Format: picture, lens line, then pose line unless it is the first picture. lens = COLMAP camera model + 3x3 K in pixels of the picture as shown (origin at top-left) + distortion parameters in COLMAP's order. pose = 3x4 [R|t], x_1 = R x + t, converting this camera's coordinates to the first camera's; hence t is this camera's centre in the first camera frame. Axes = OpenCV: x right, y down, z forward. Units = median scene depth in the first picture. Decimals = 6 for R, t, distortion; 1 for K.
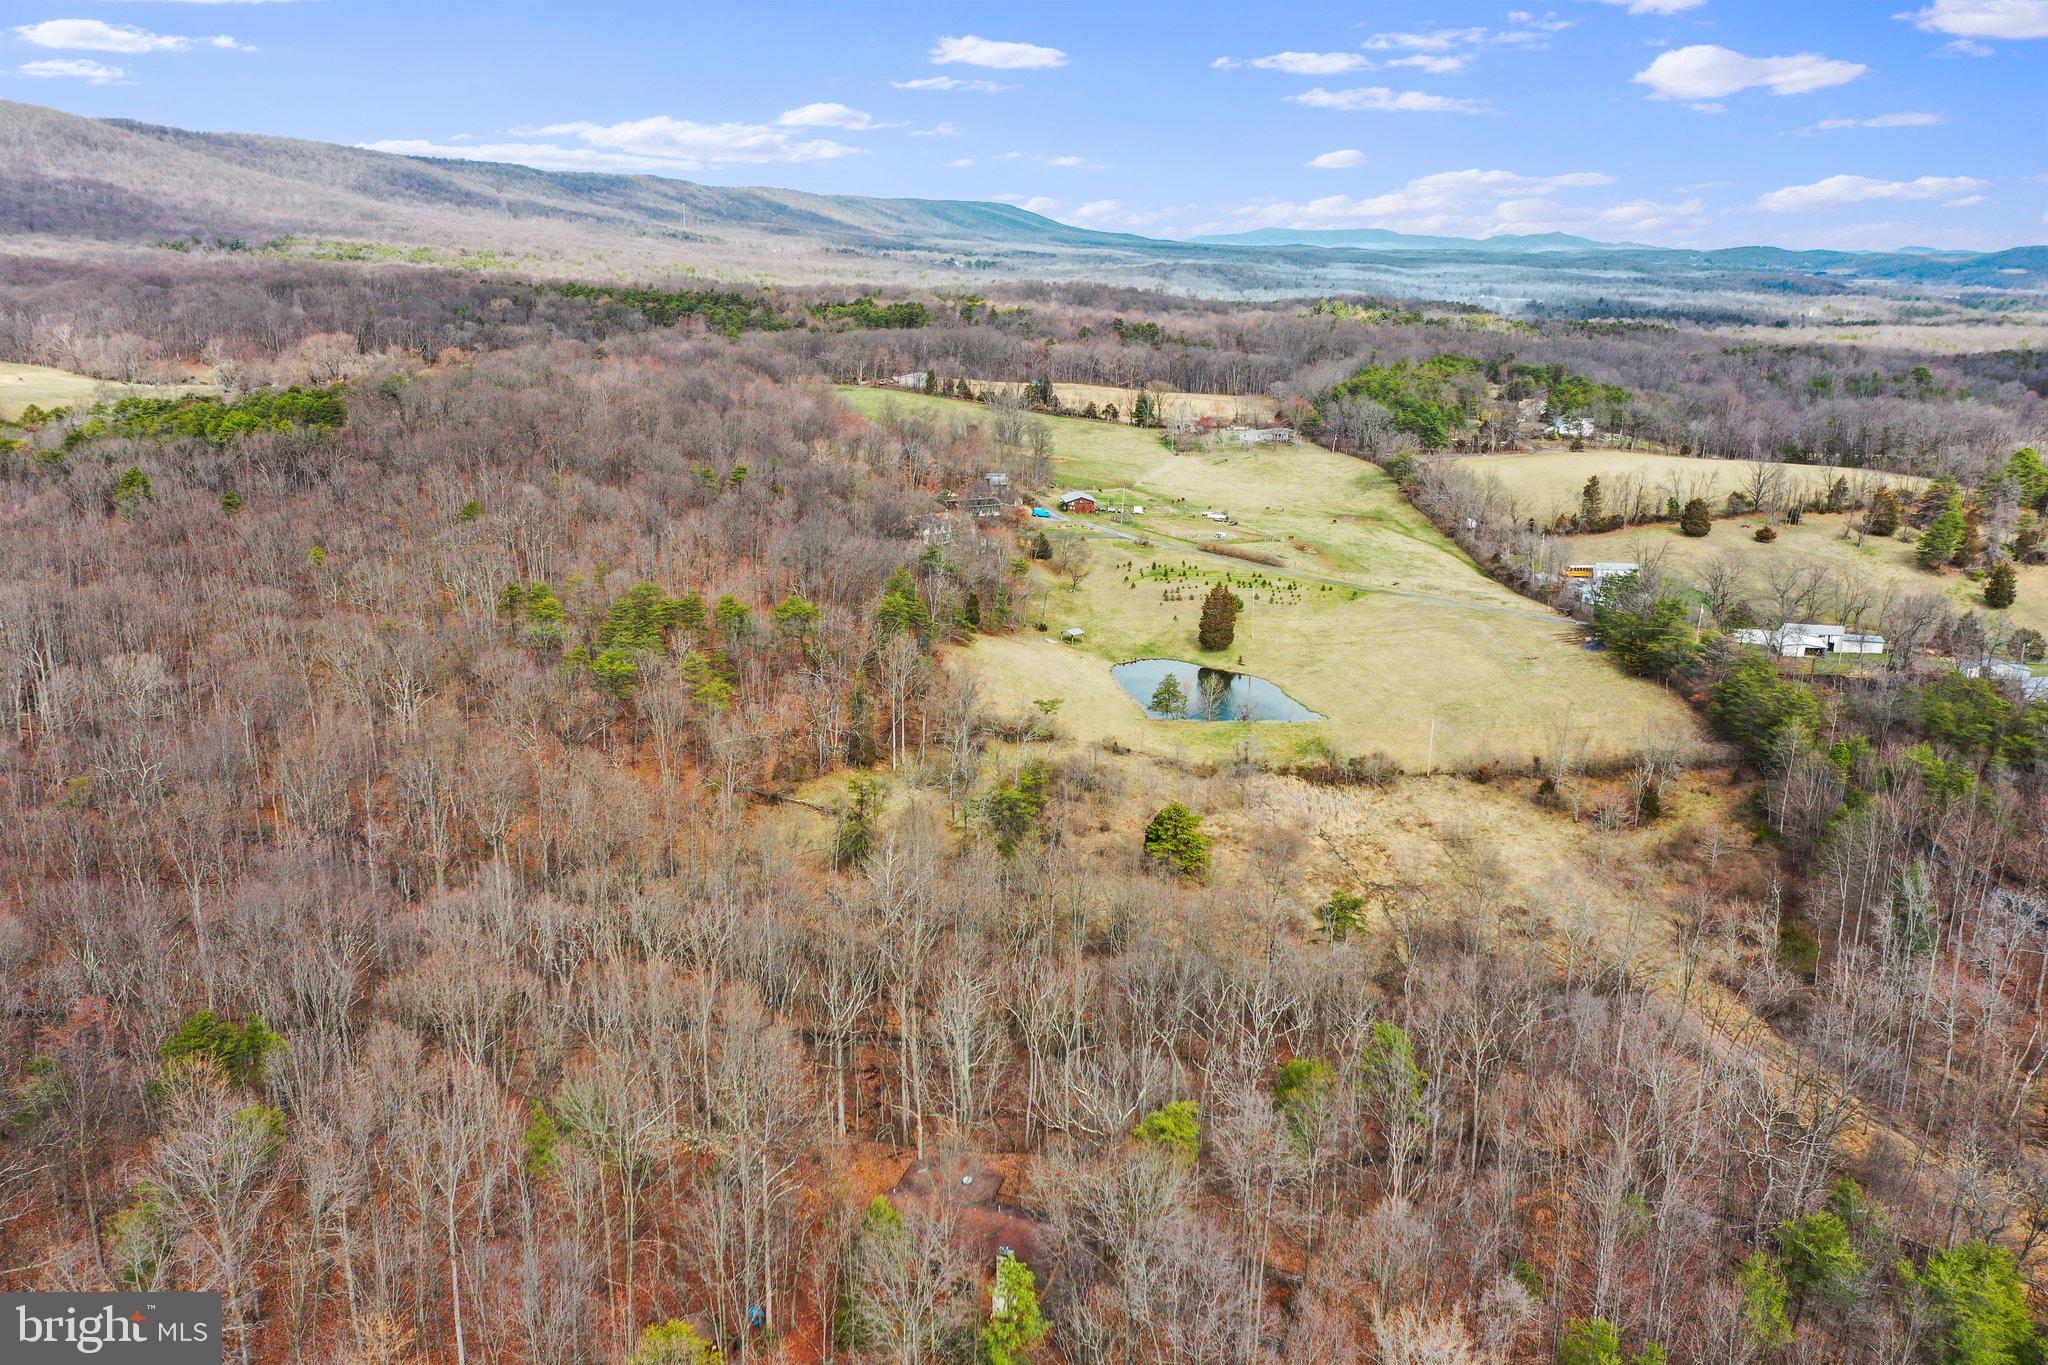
lens RADIAL K [[1615.4, 0, 1017.7], [0, 1615.4, 682.5], [0, 0, 1]] dist [-0.009811, 0.001293]
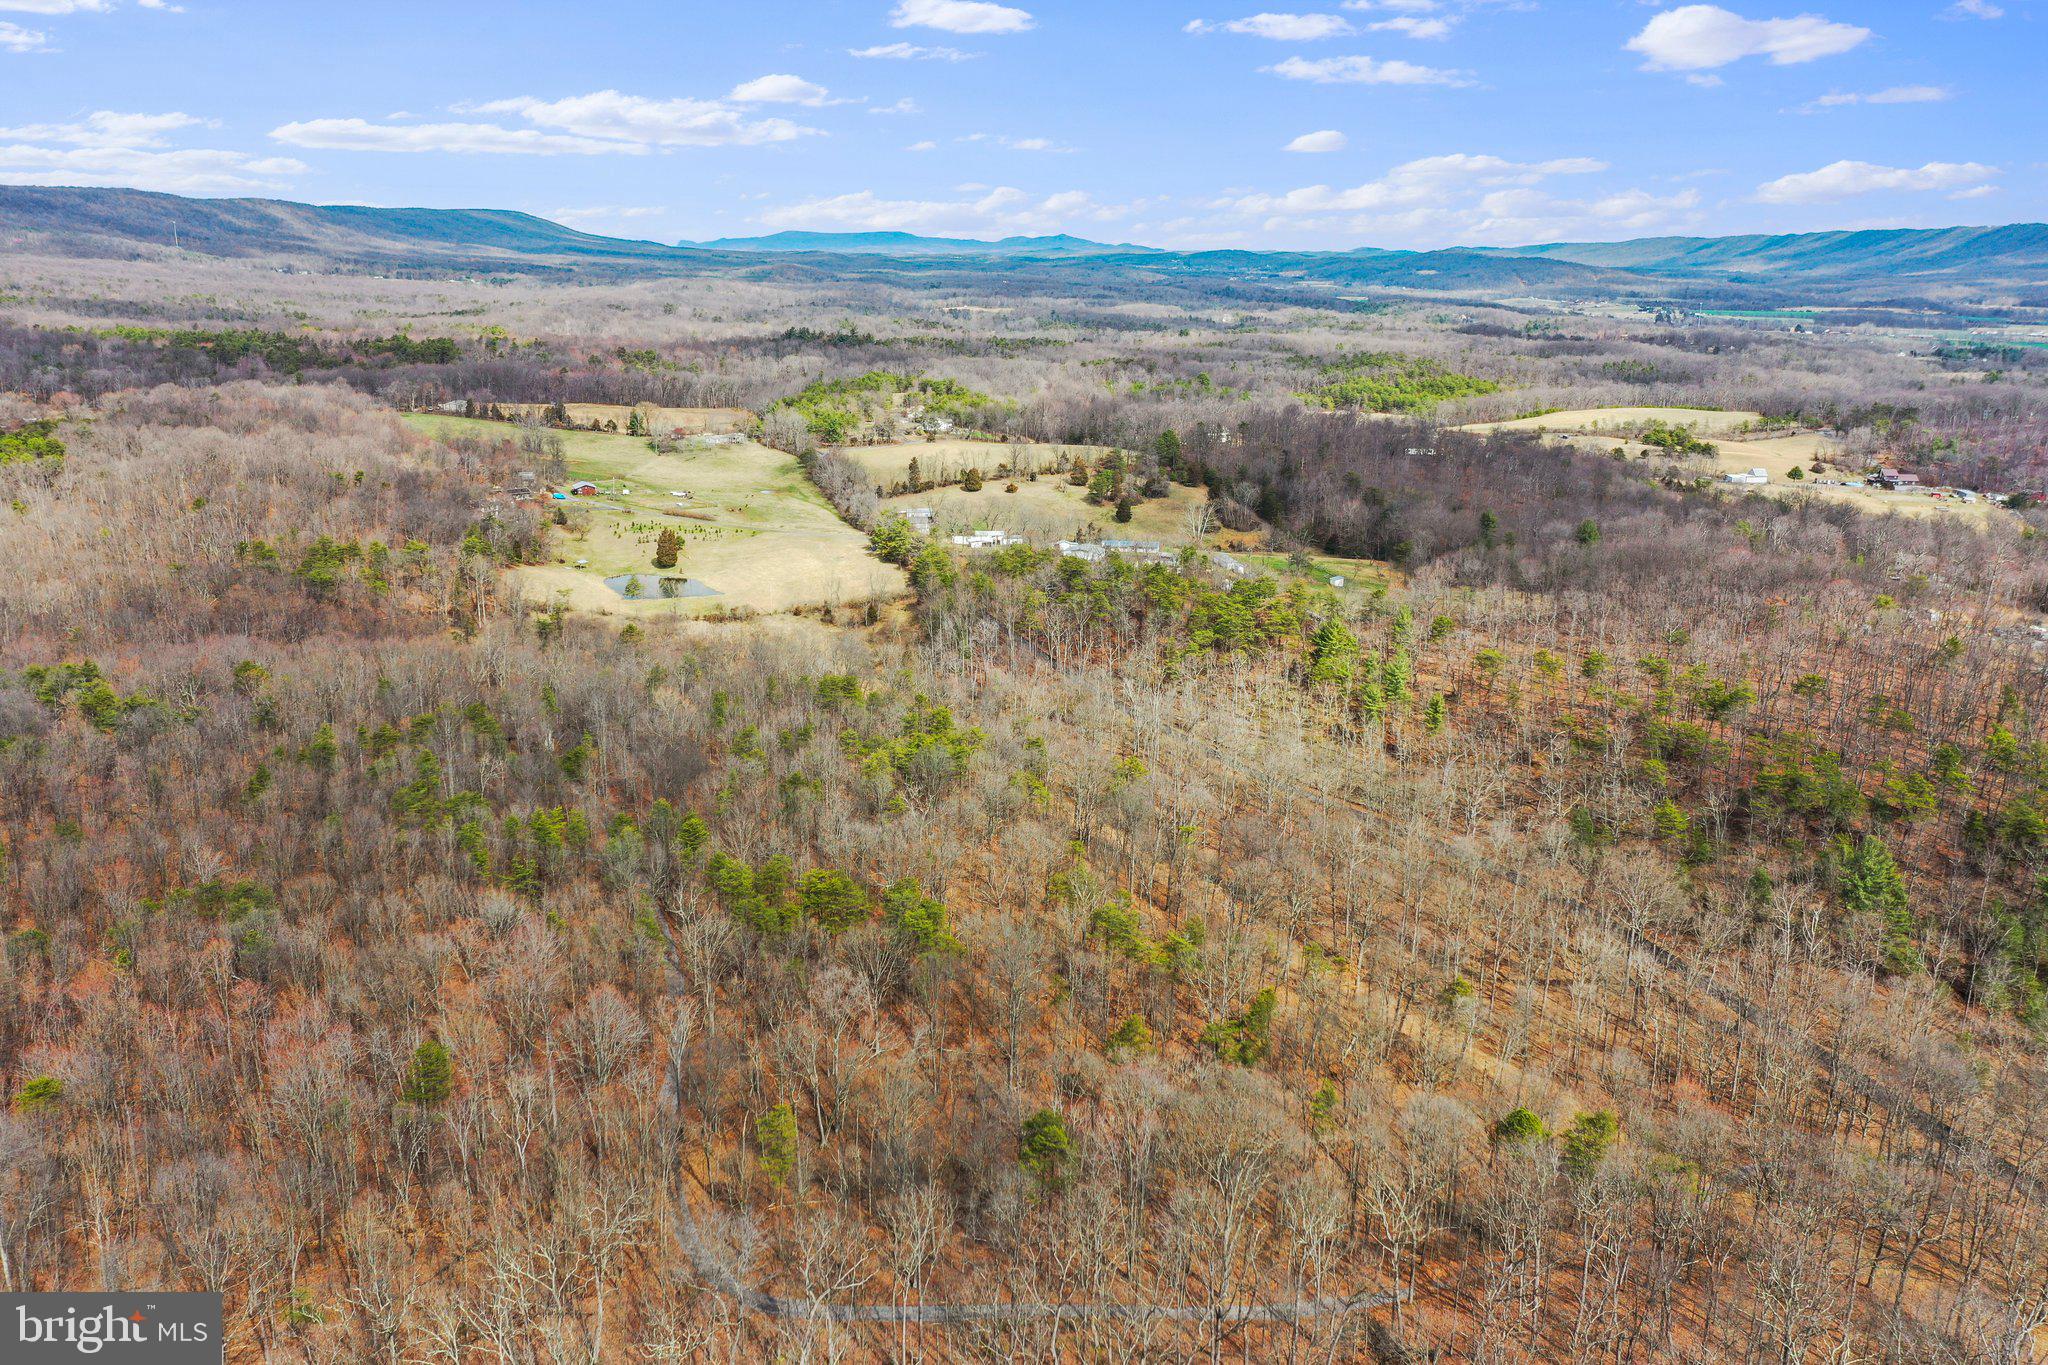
lens RADIAL K [[1615.4, 0, 1017.7], [0, 1615.4, 682.5], [0, 0, 1]] dist [-0.009811, 0.001293]
pose [[0.960479, -0.075906, 0.267805, 0.009148], [0.076155, 0.997051, 0.009472, 0.086487], [-0.267734, 0.011297, 0.963427, -0.563262]]
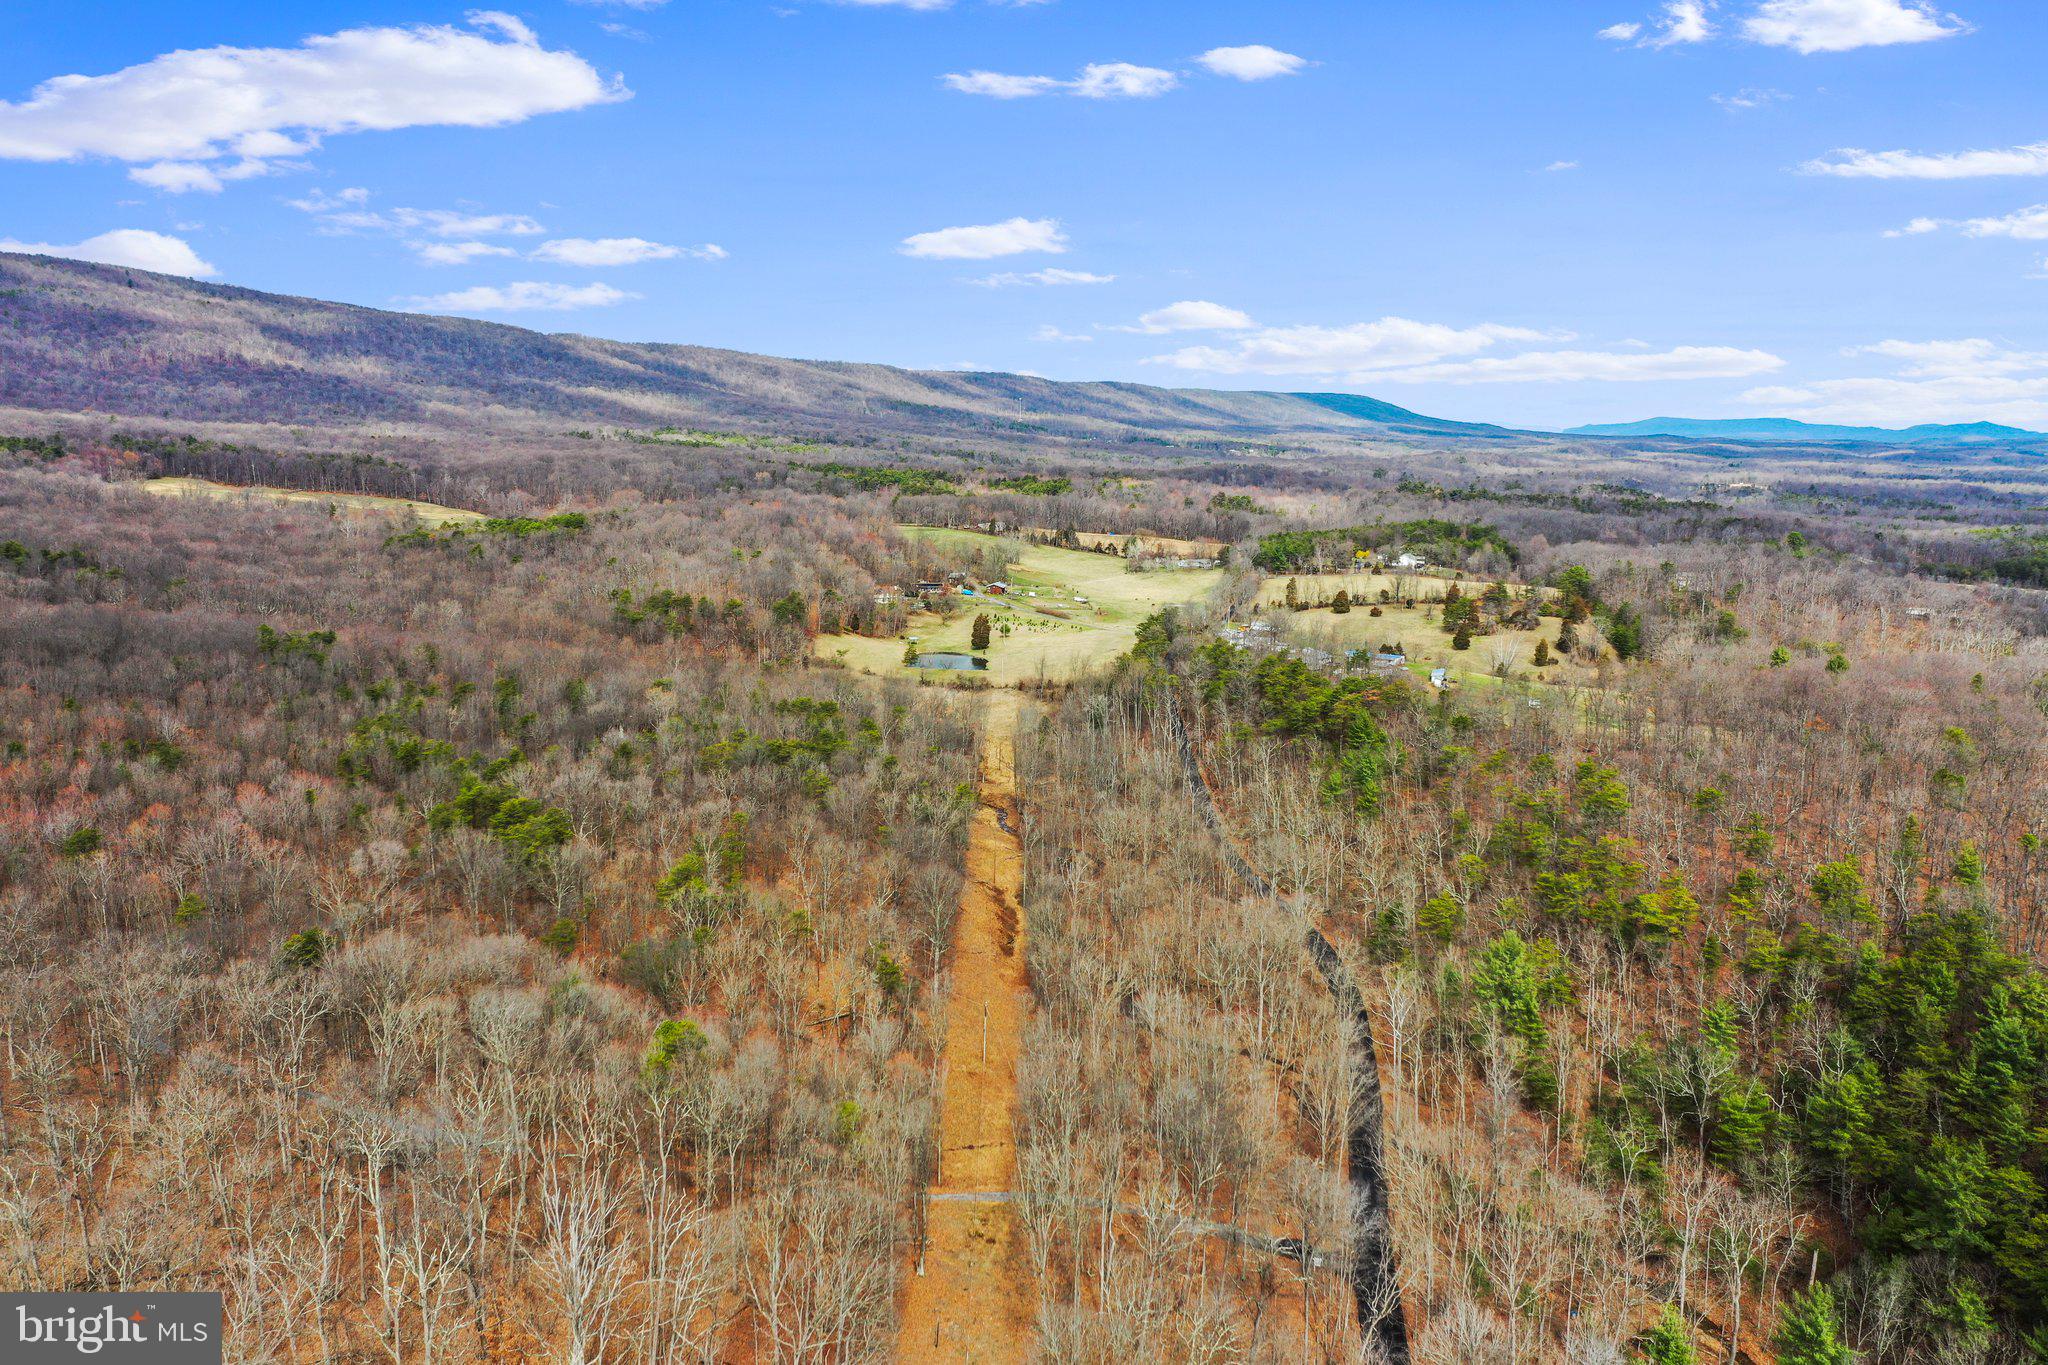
lens RADIAL K [[1615.4, 0, 1017.7], [0, 1615.4, 682.5], [0, 0, 1]] dist [-0.009811, 0.001293]
pose [[0.972789, 0.037487, -0.228638, 0.457150], [-0.062684, 0.992604, -0.103959, 0.162677], [0.223050, 0.115462, 0.967945, -0.624770]]
